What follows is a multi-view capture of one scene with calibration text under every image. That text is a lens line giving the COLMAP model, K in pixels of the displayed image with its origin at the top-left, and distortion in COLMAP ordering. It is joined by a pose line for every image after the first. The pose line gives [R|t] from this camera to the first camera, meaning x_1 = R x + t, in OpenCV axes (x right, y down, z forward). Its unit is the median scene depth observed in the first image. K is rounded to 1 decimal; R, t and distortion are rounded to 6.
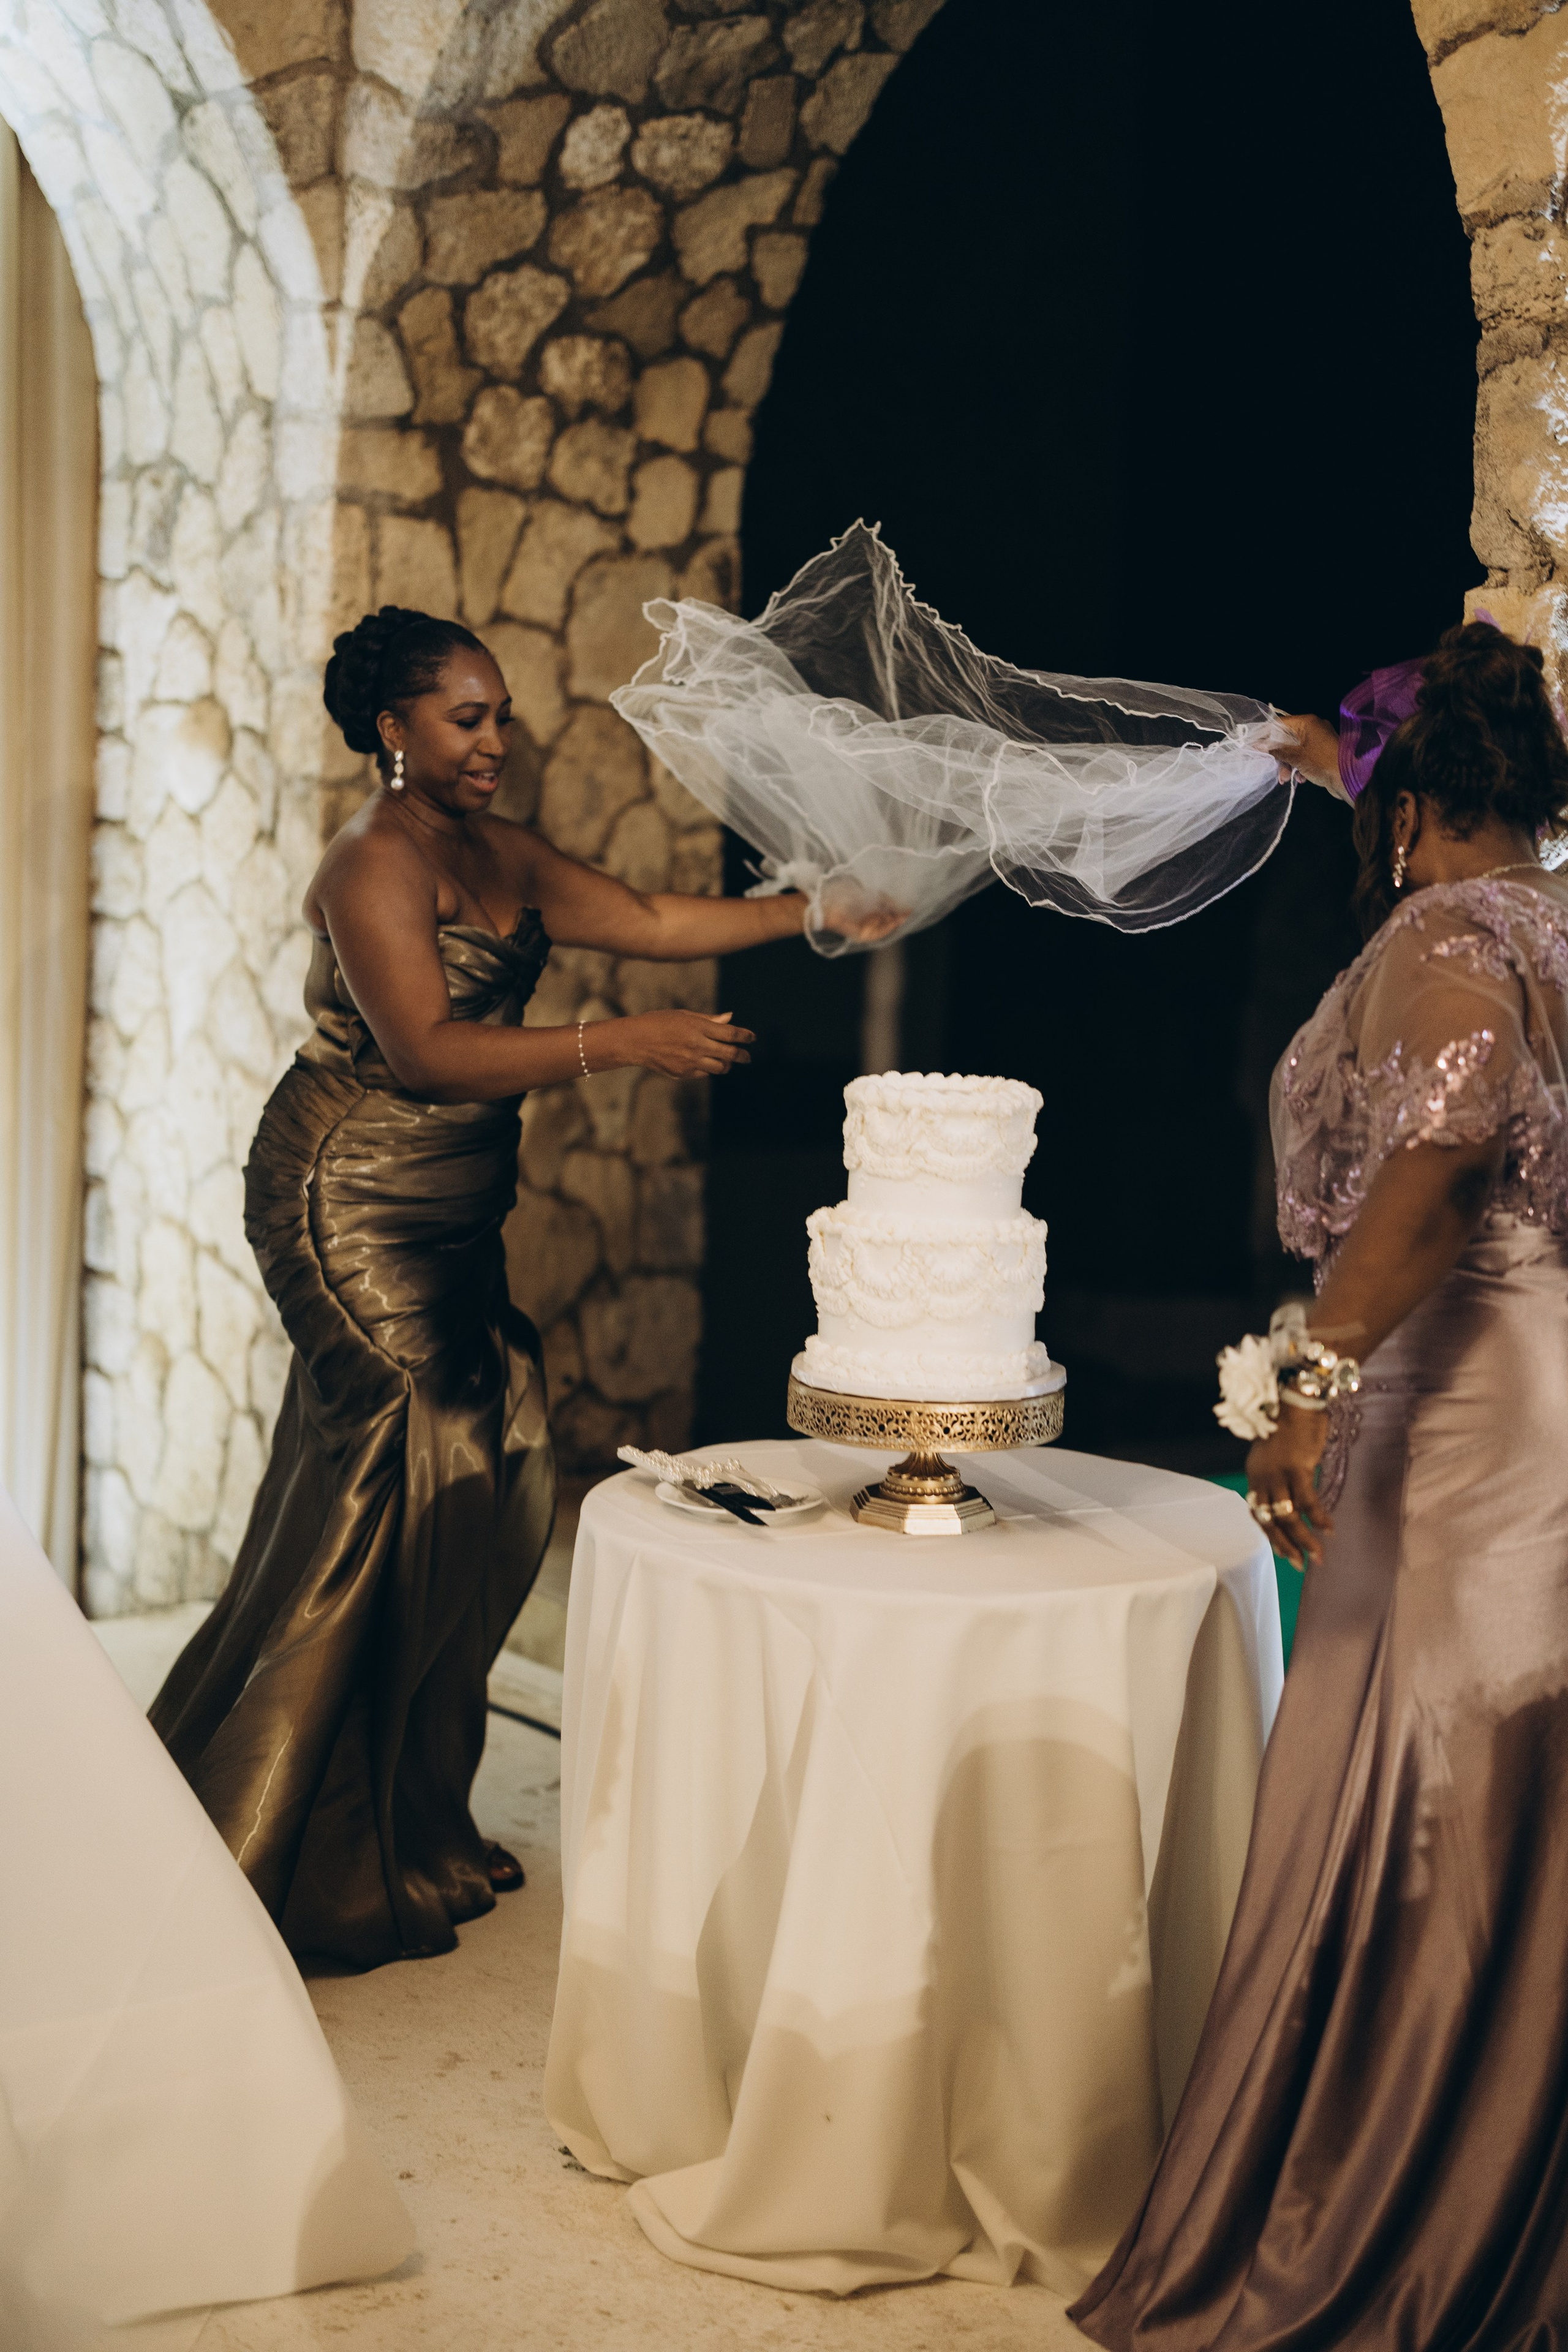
lens RADIAL K [[3401.2, 0, 784.0], [0, 3401.2, 1176.0], [0, 0, 1]] dist [0.024024, 0.043364]
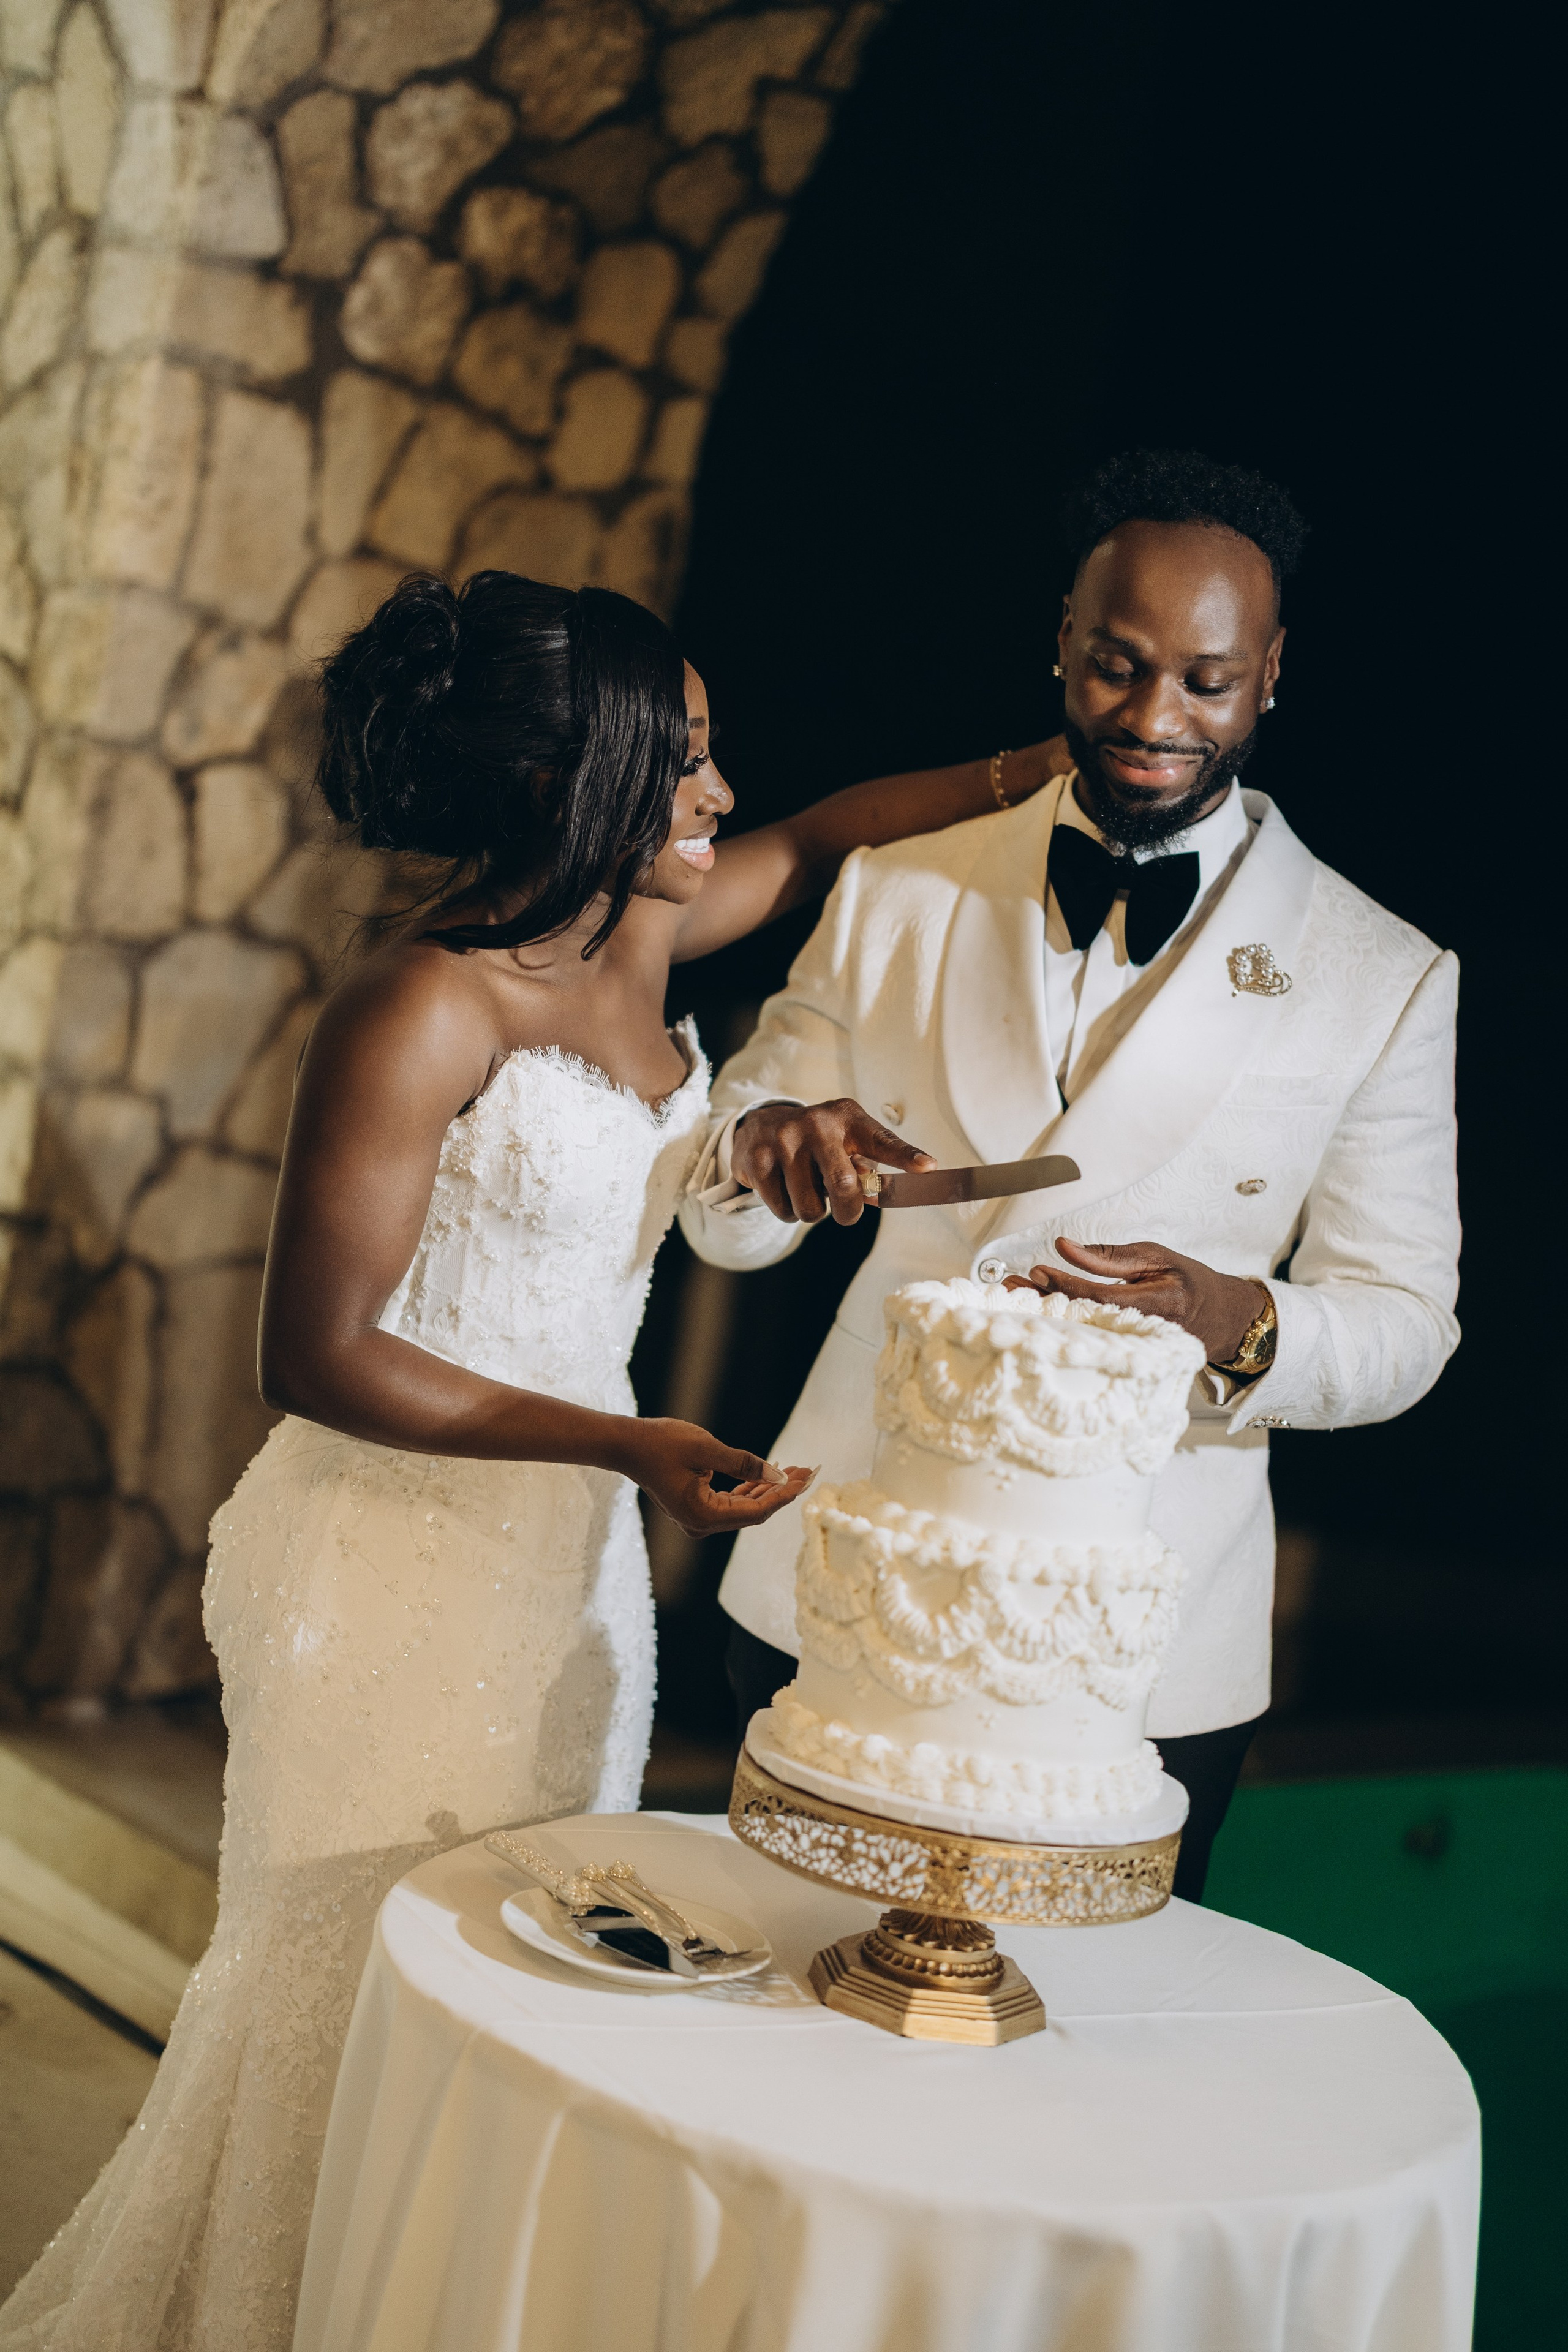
lens RADIAL K [[3655.7, 0, 746.0], [0, 3655.7, 1167.6], [0, 0, 1]] dist [0.022084, 0.013419]
pose [[0.991184, 0.120891, 0.054222, -0.029039], [-0.119224, 0.992319, -0.033002, -0.015199], [-0.057795, 0.026246, 0.997983, 0.211872]]
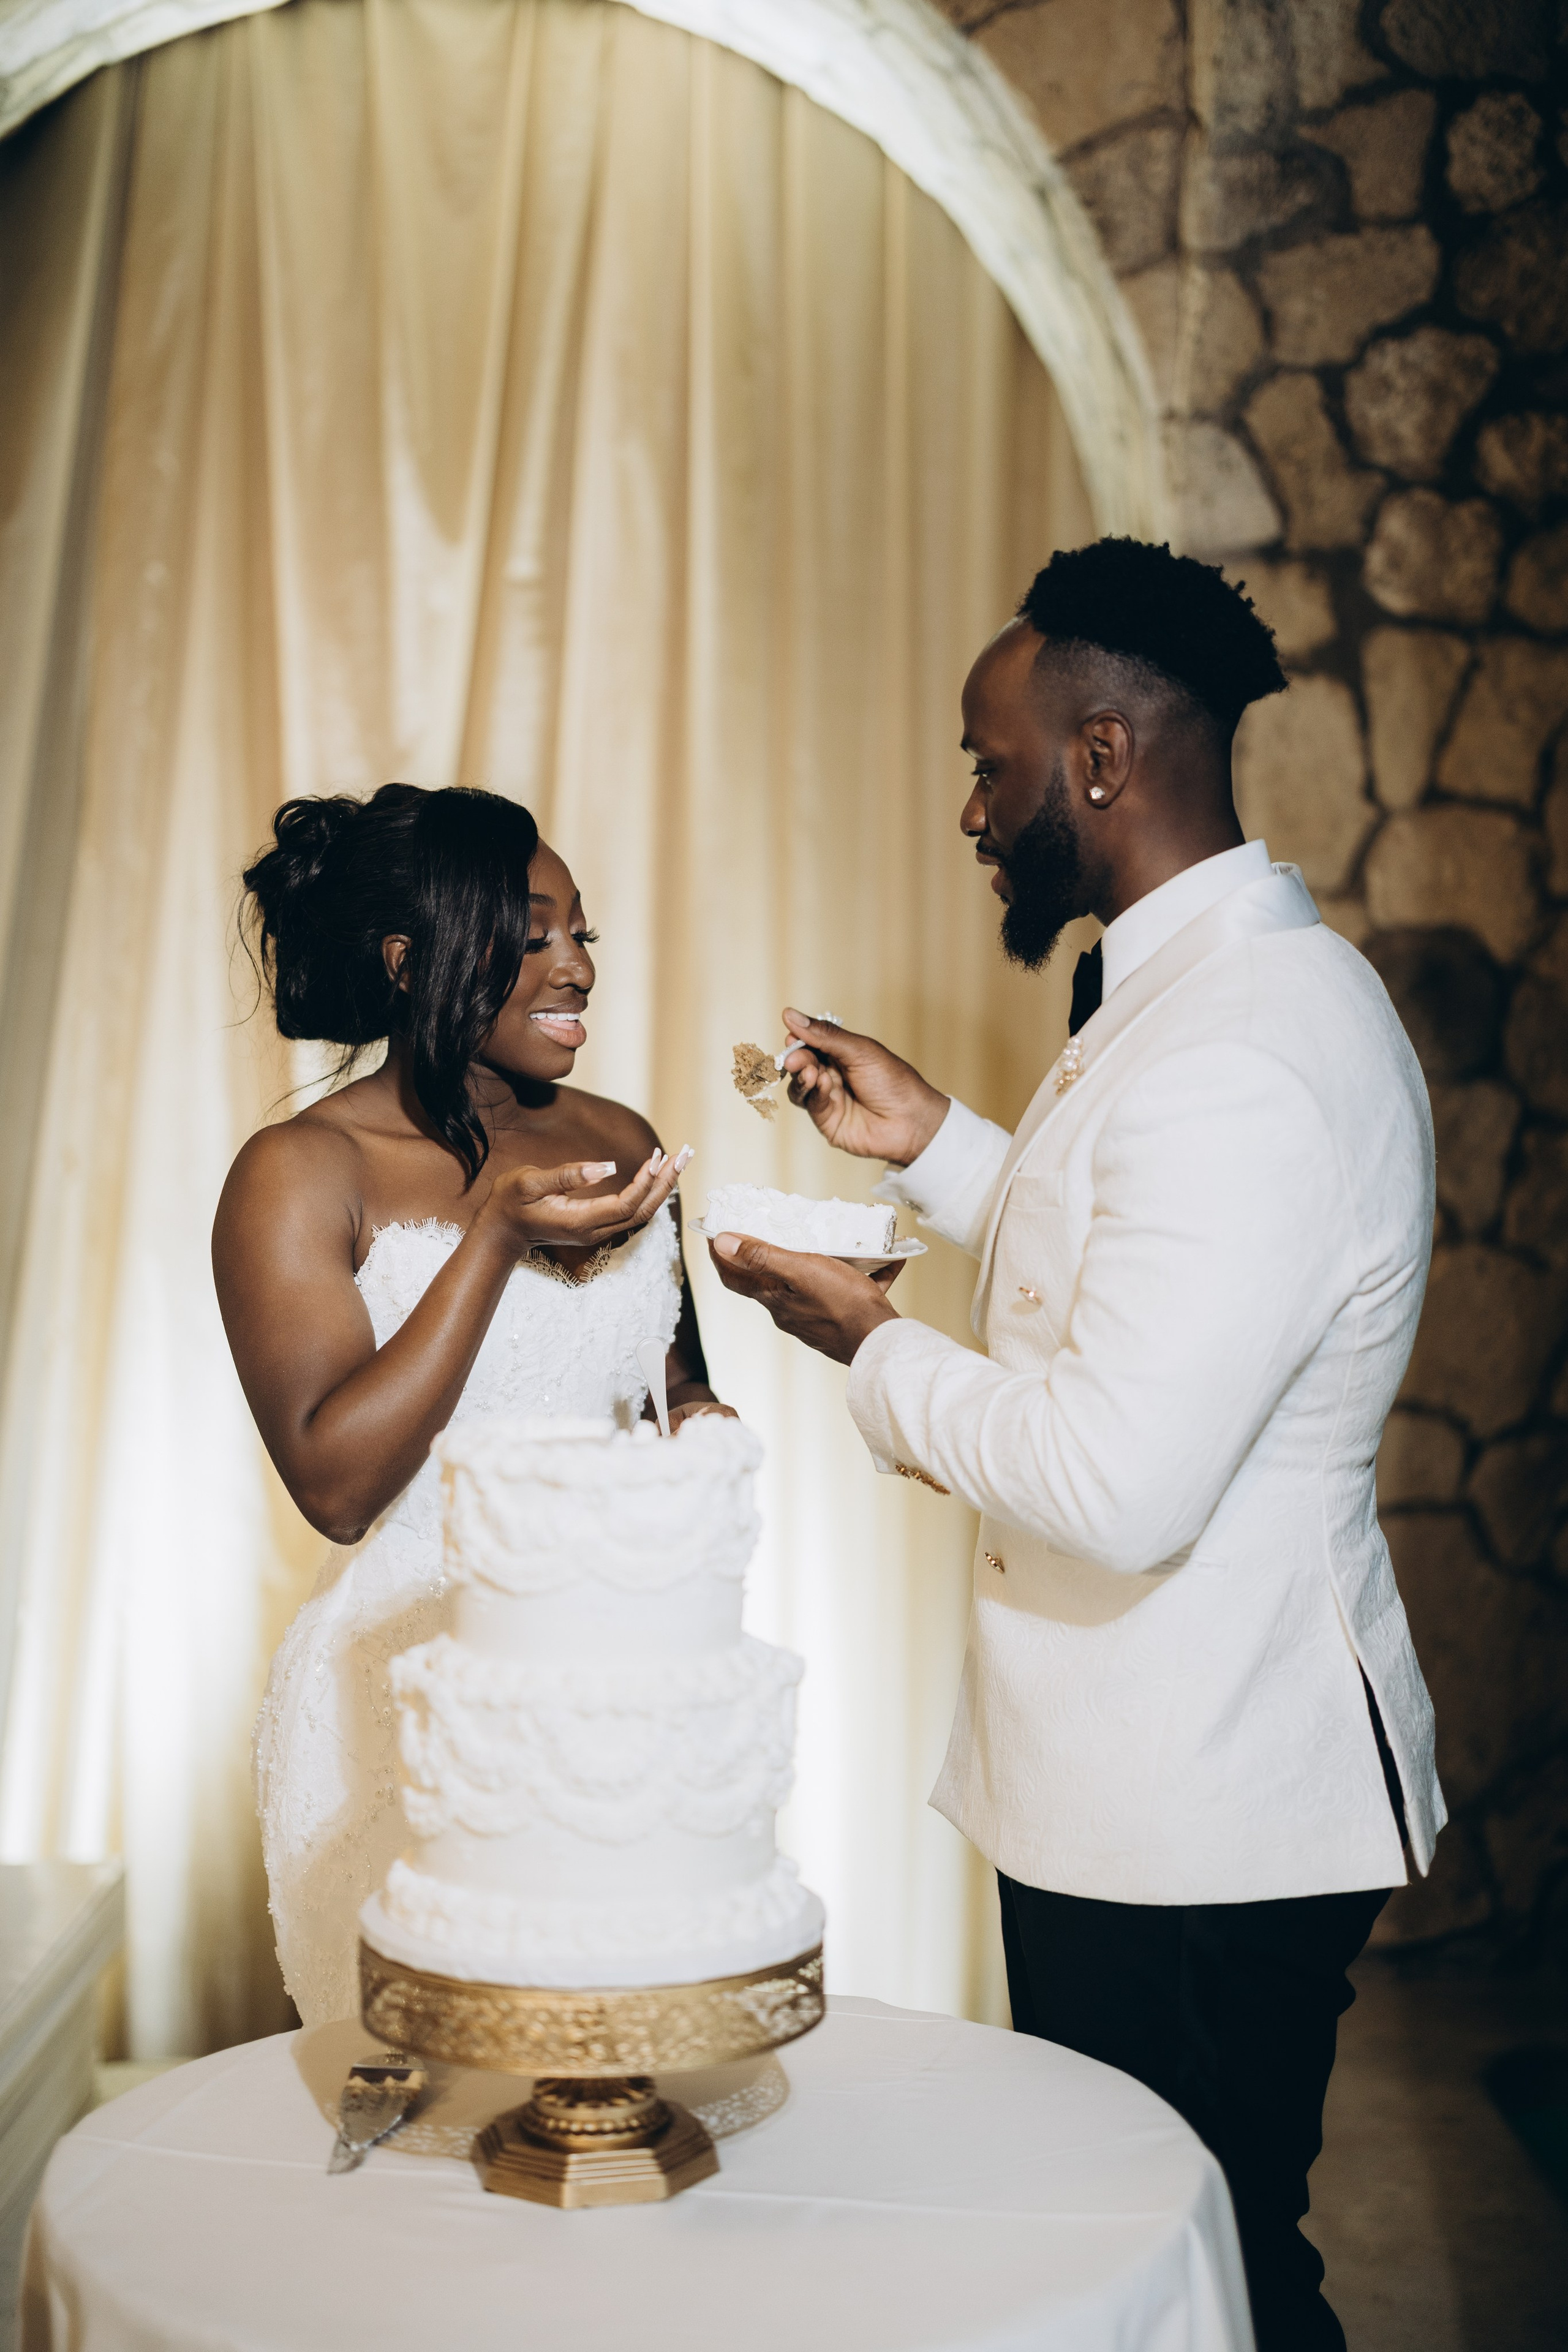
lens RADIAL K [[3415.8, 0, 775.4], [0, 3415.8, 1158.8], [0, 0, 1]] dist [0.026648, 0.075392]
pose [[0.787874, -0.009089, -0.615769, 0.273098], [-0.051883, 0.995357, -0.081077, -0.016864], [0.613647, 0.095827, 0.783744, 0.340064]]
